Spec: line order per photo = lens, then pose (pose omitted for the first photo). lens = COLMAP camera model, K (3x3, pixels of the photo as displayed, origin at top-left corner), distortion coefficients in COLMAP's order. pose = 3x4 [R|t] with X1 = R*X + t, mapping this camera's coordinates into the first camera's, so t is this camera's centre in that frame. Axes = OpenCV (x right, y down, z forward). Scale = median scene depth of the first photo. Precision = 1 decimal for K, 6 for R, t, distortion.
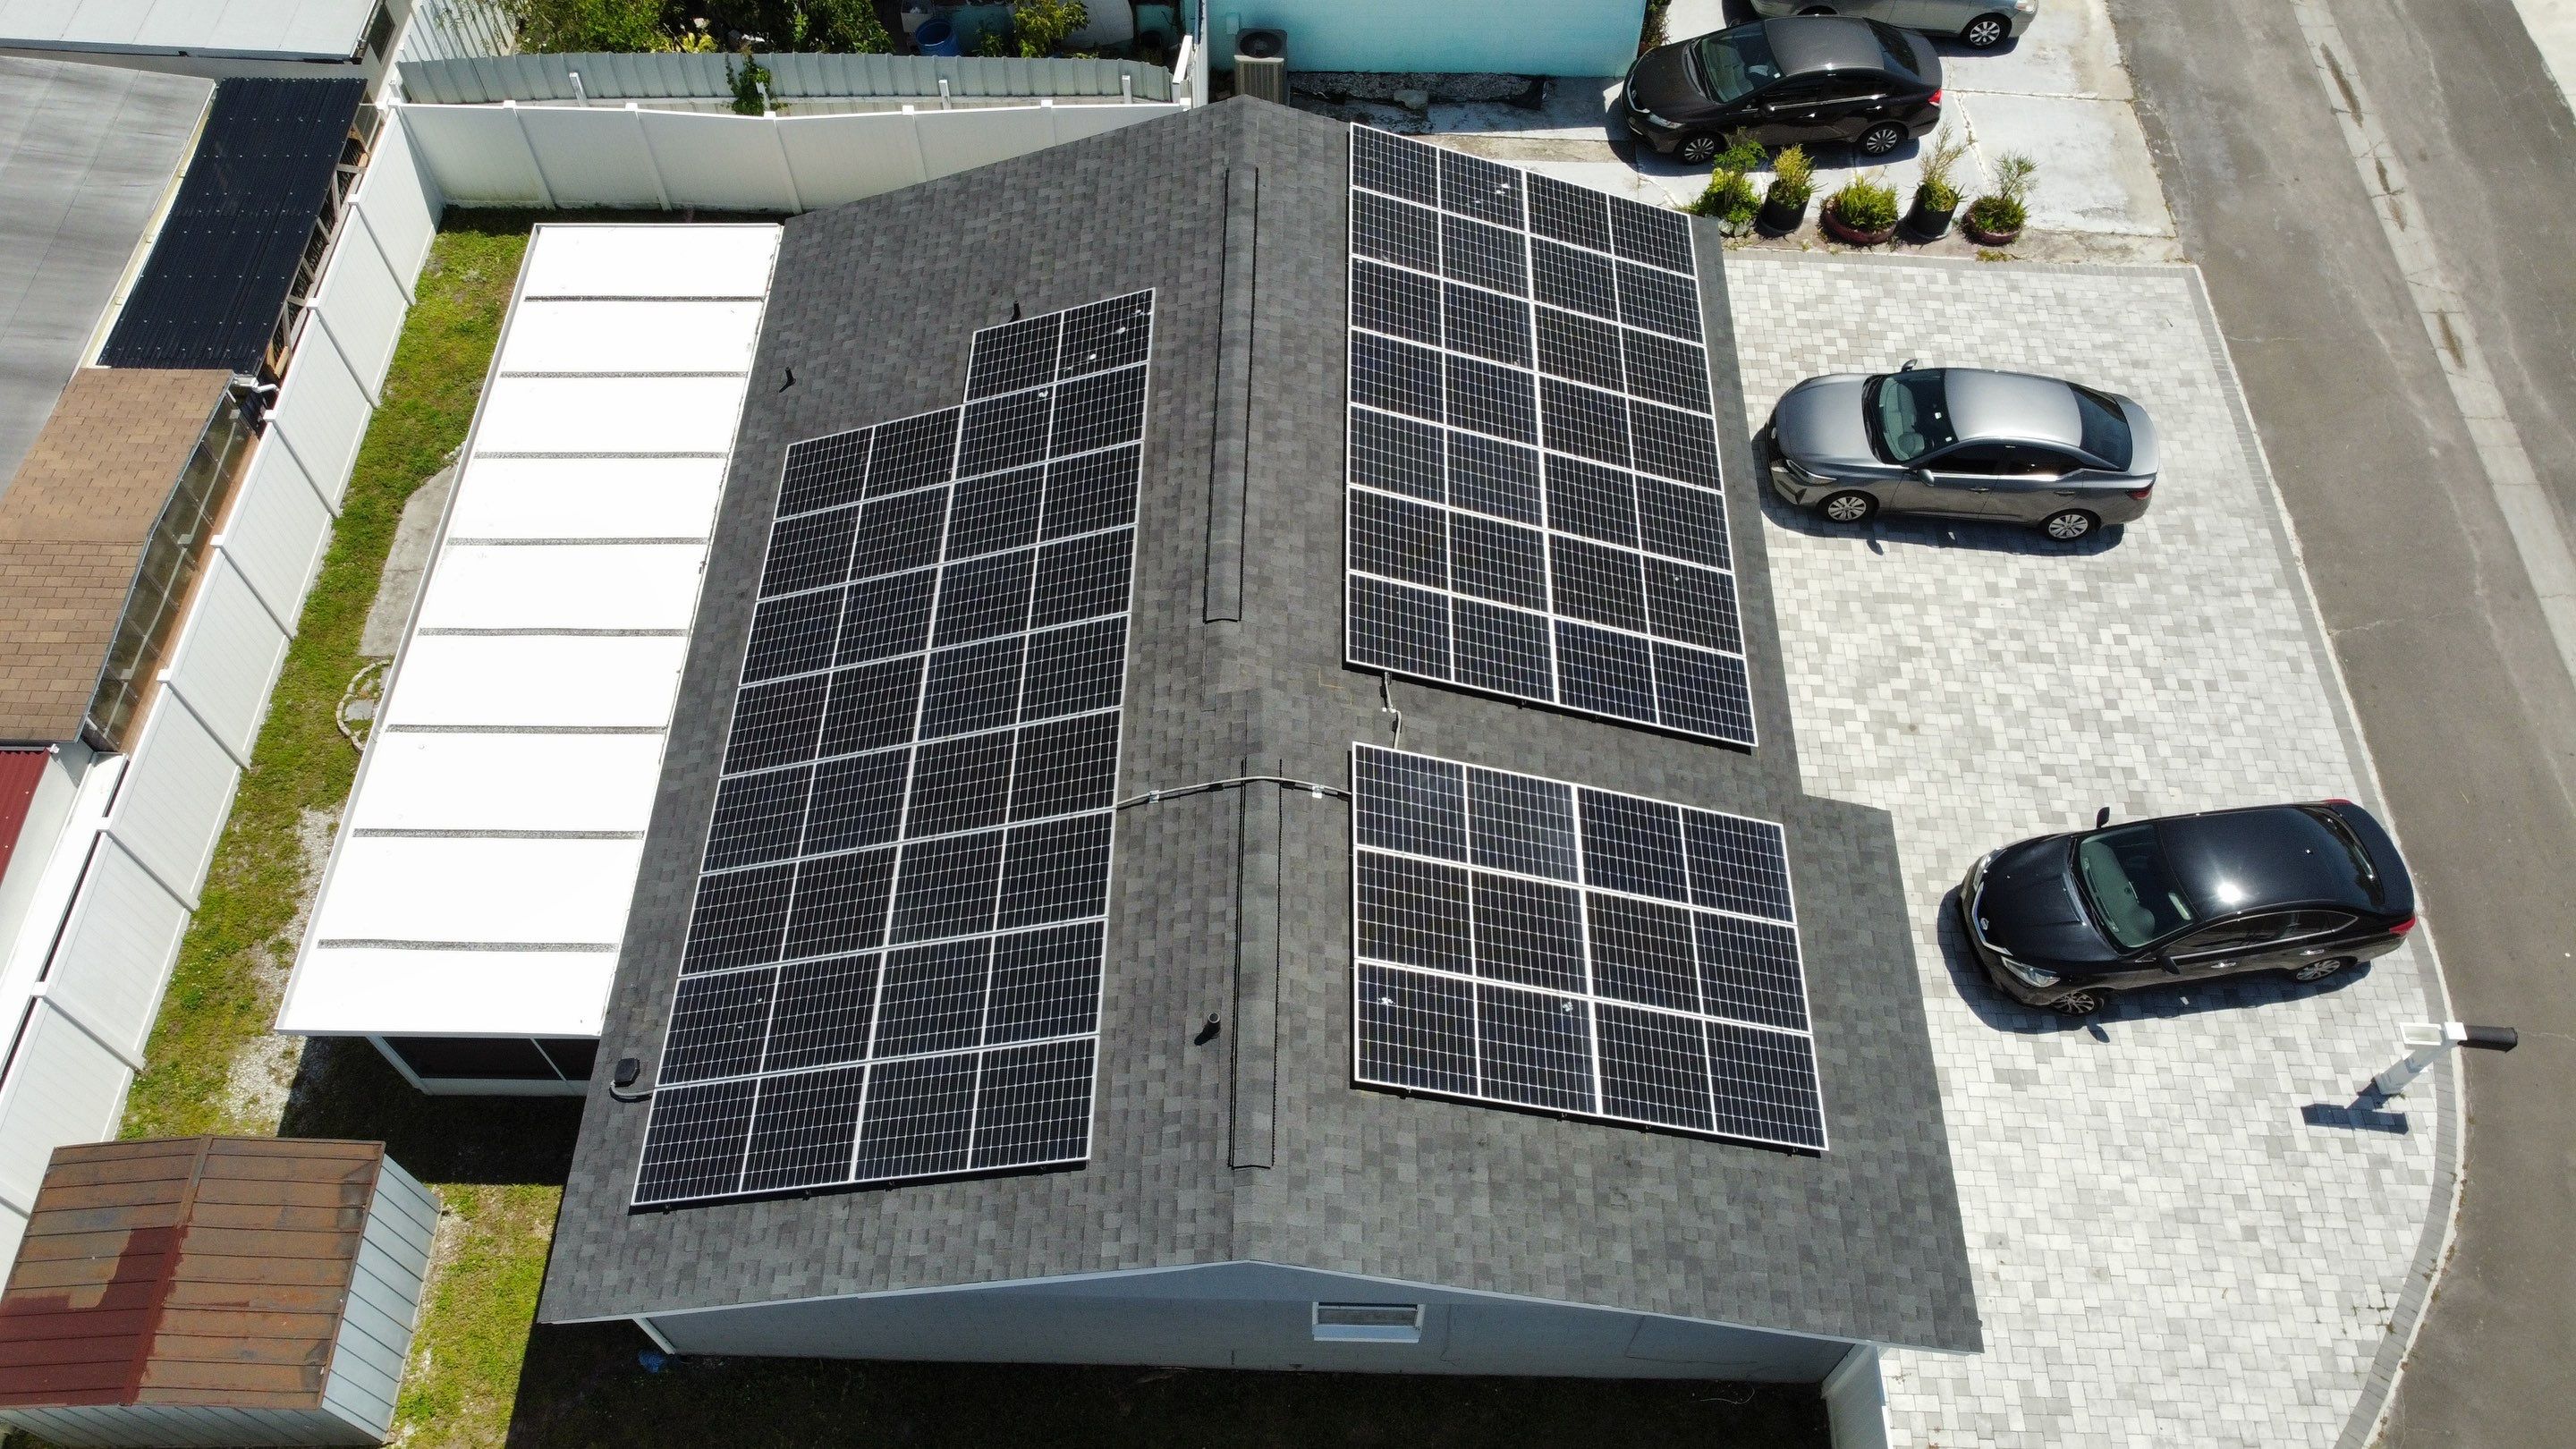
lens RADIAL K [[1944.6, 0, 1254.4], [0, 1944.6, 693.7], [0, 0, 1]] dist [0.010065, -0.020120]
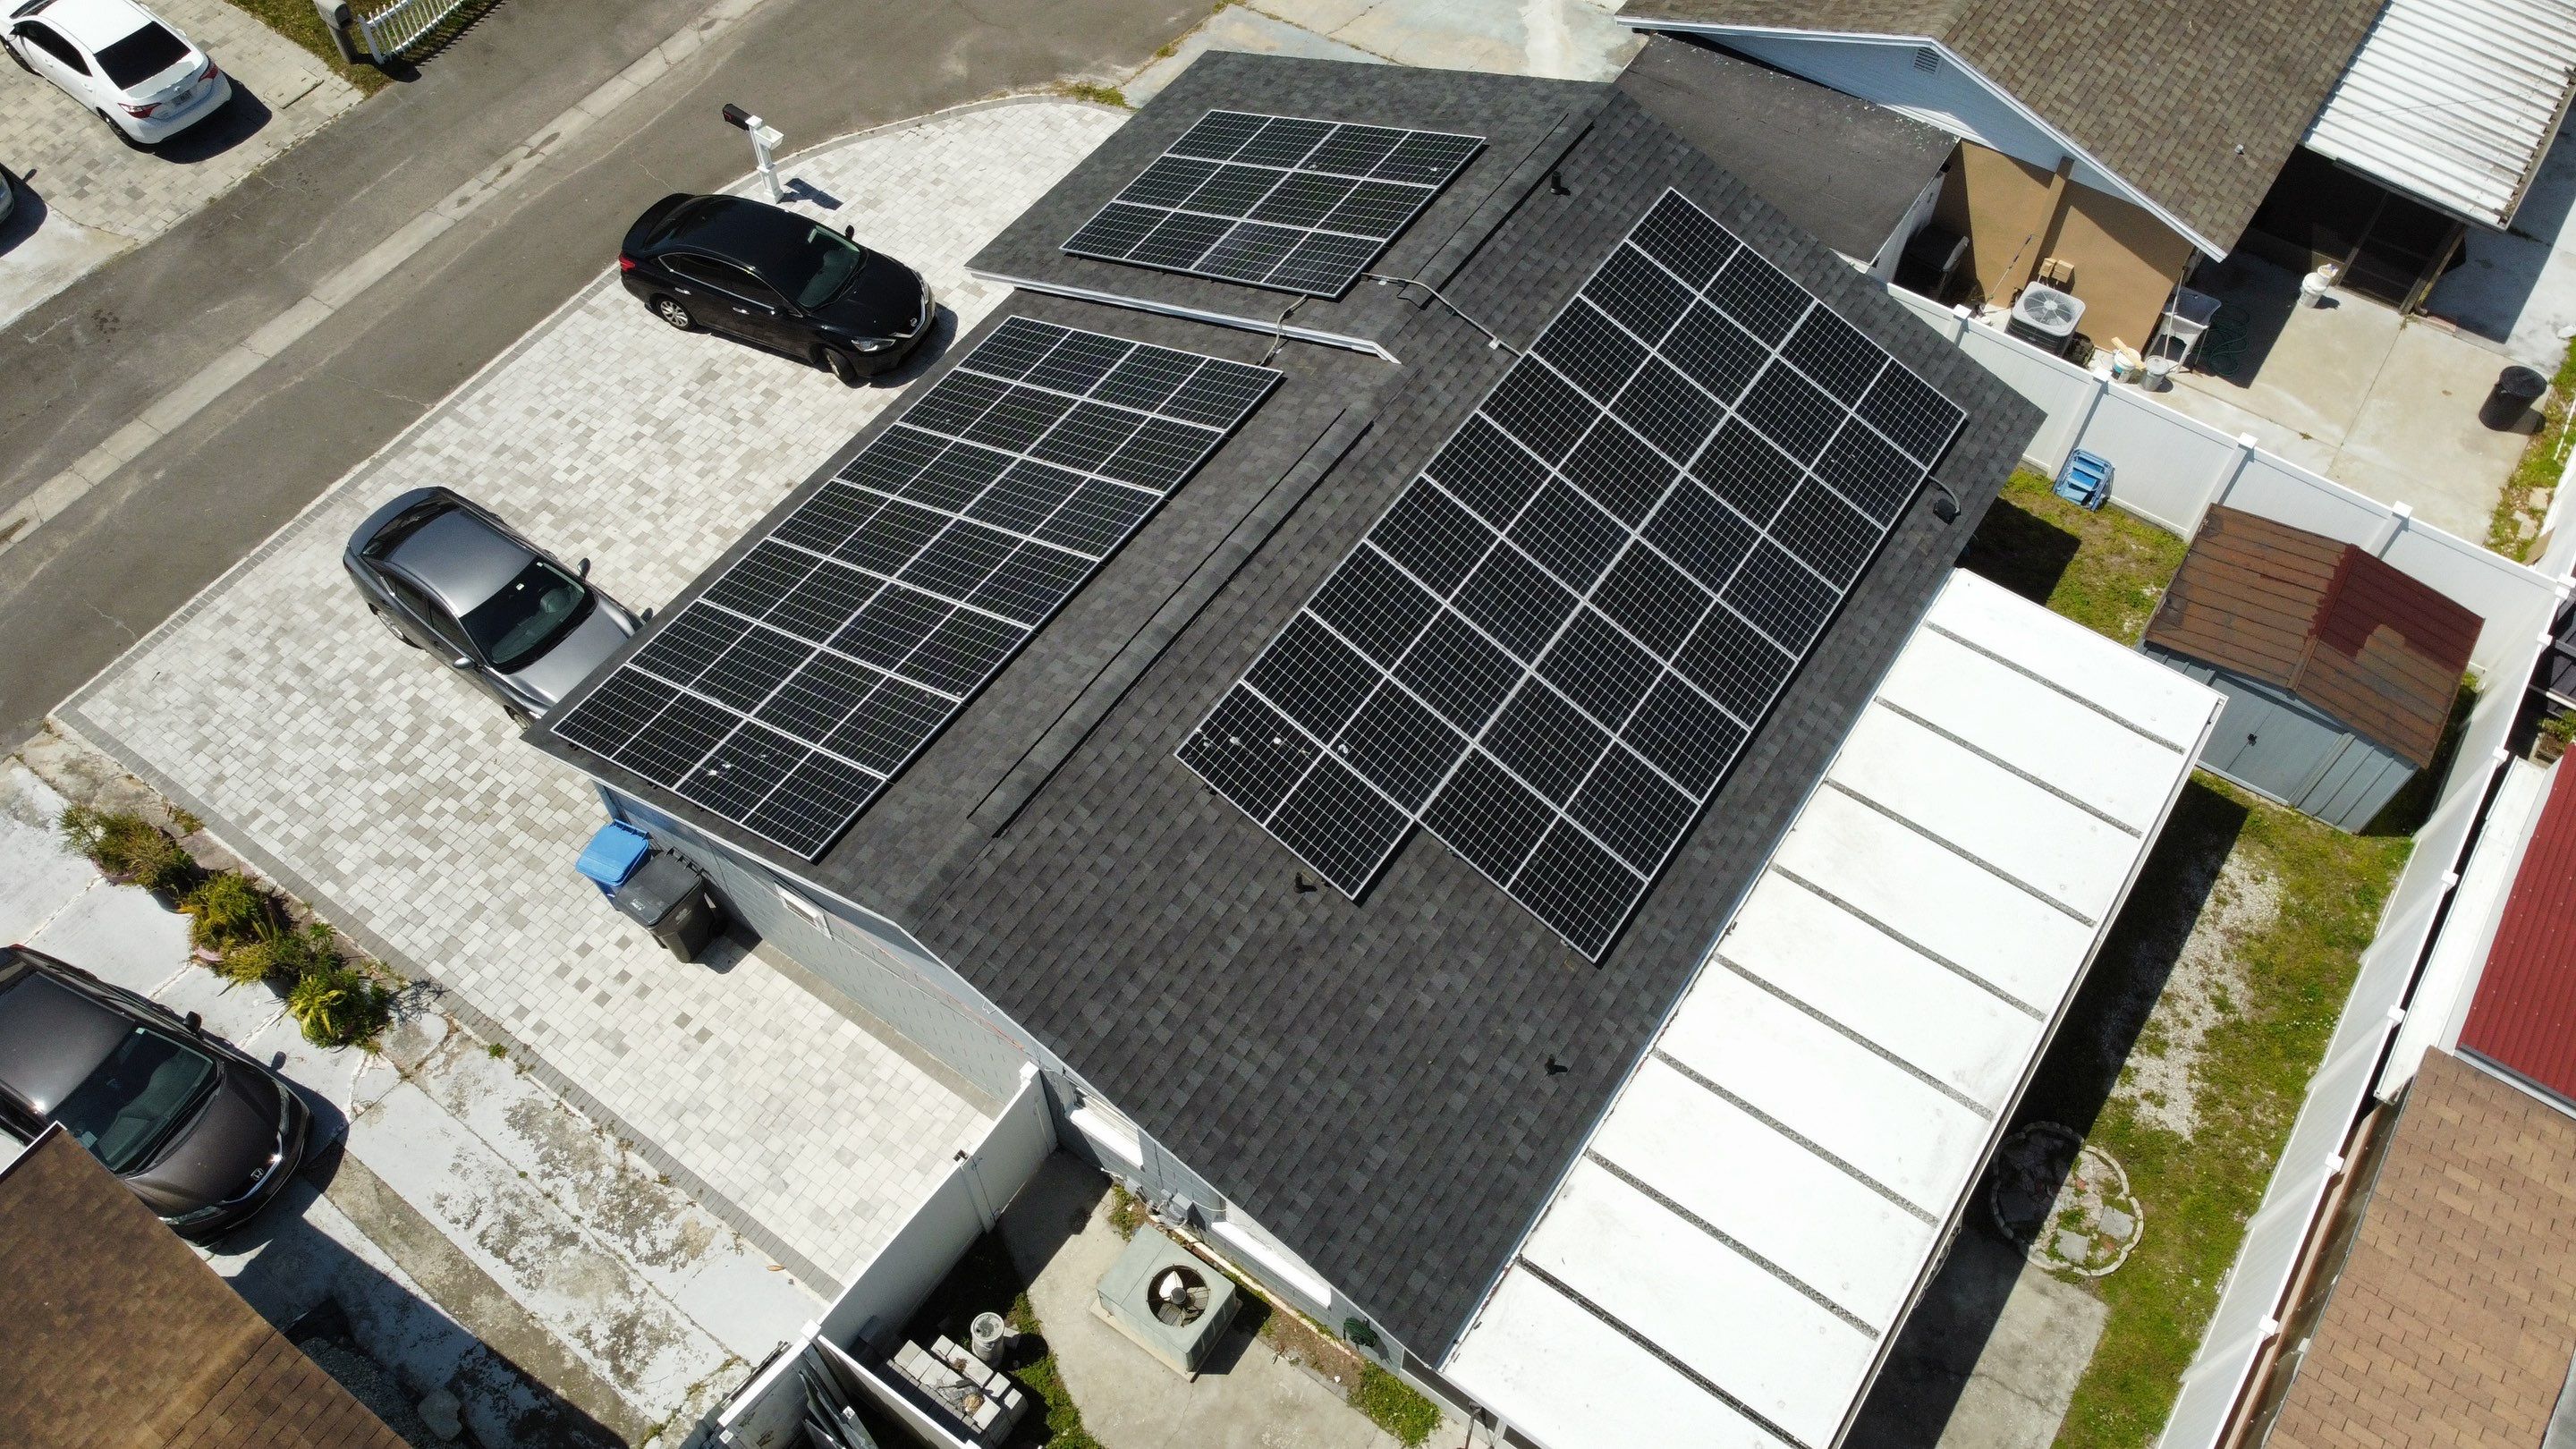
lens RADIAL K [[1944.6, 0, 1254.8], [0, 1944.6, 708.9], [0, 0, 1]] dist [0.010065, -0.020120]
pose [[-0.829539, -0.439983, 0.343918, -0.380956], [0.482458, -0.254480, 0.838137, -0.939078], [-0.281246, 0.861194, 0.423375, 0.613162]]
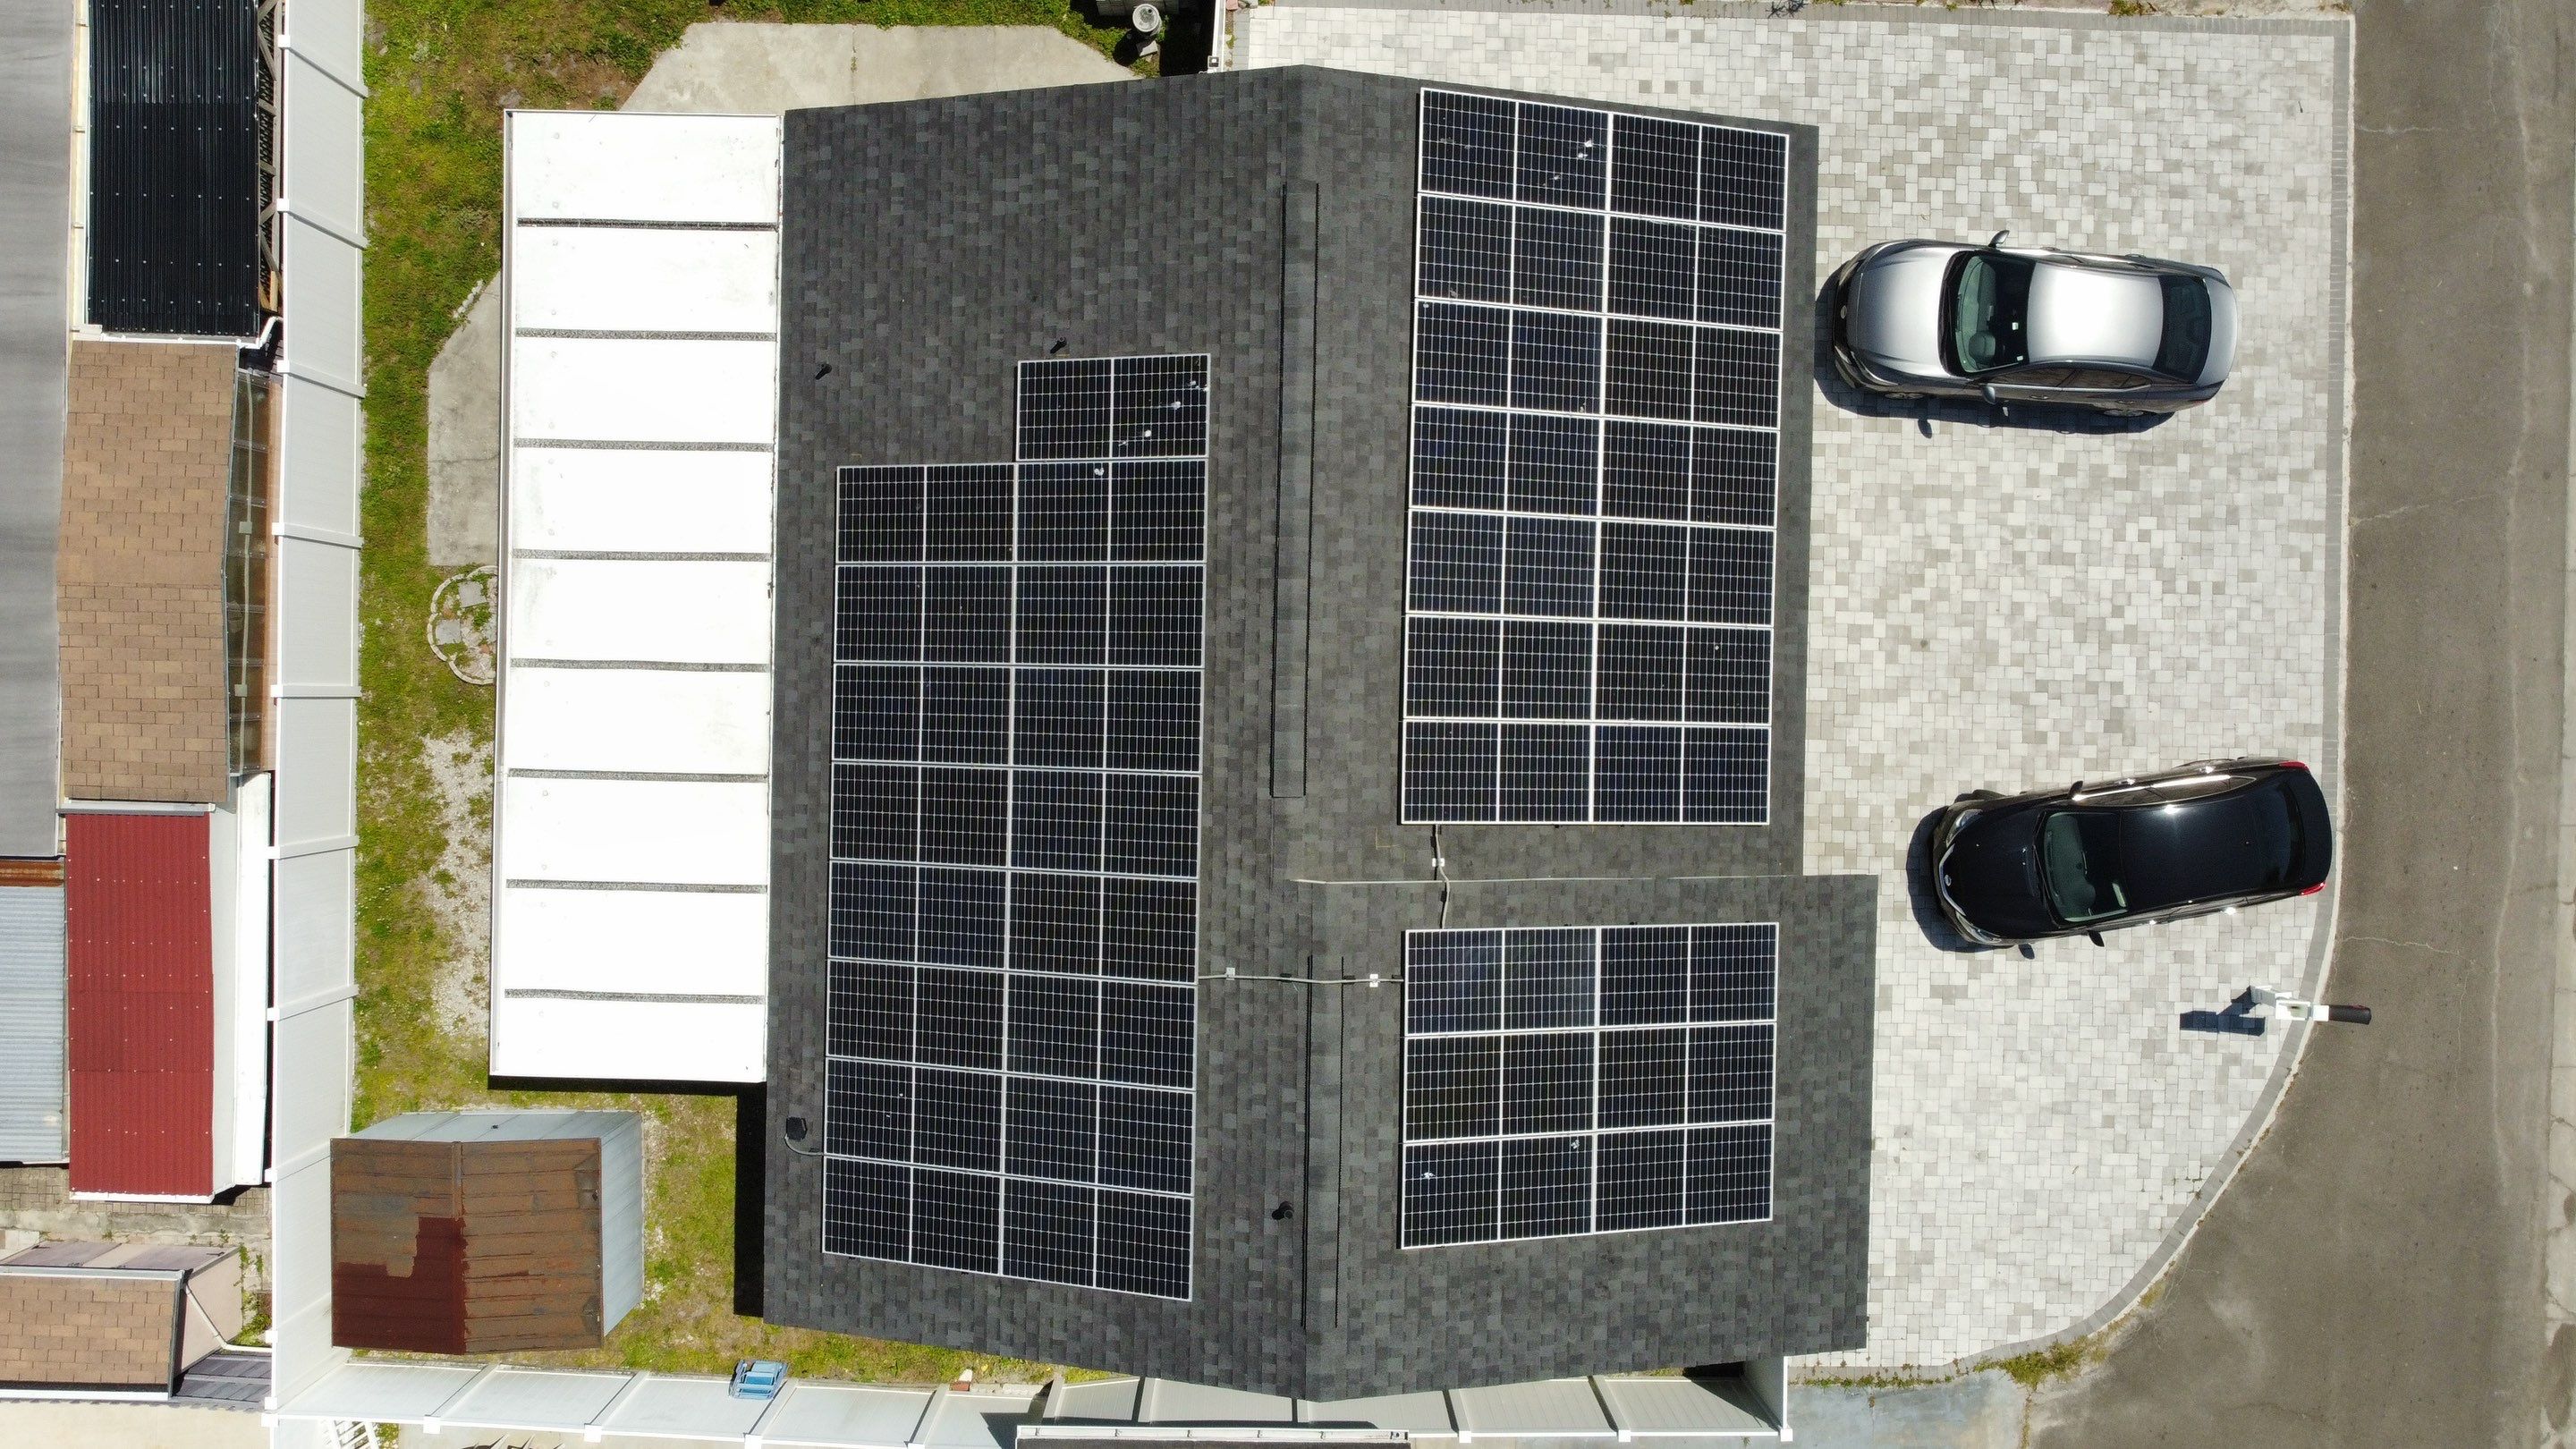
lens RADIAL K [[1944.6, 0, 1252.4], [0, 1944.6, 694.1], [0, 0, 1]] dist [0.010065, -0.020120]
pose [[0.999960, -0.006176, 0.006413, -0.038210], [0.001581, 0.831972, 0.554816, -0.609900], [-0.008762, -0.554784, 0.831949, 0.118909]]
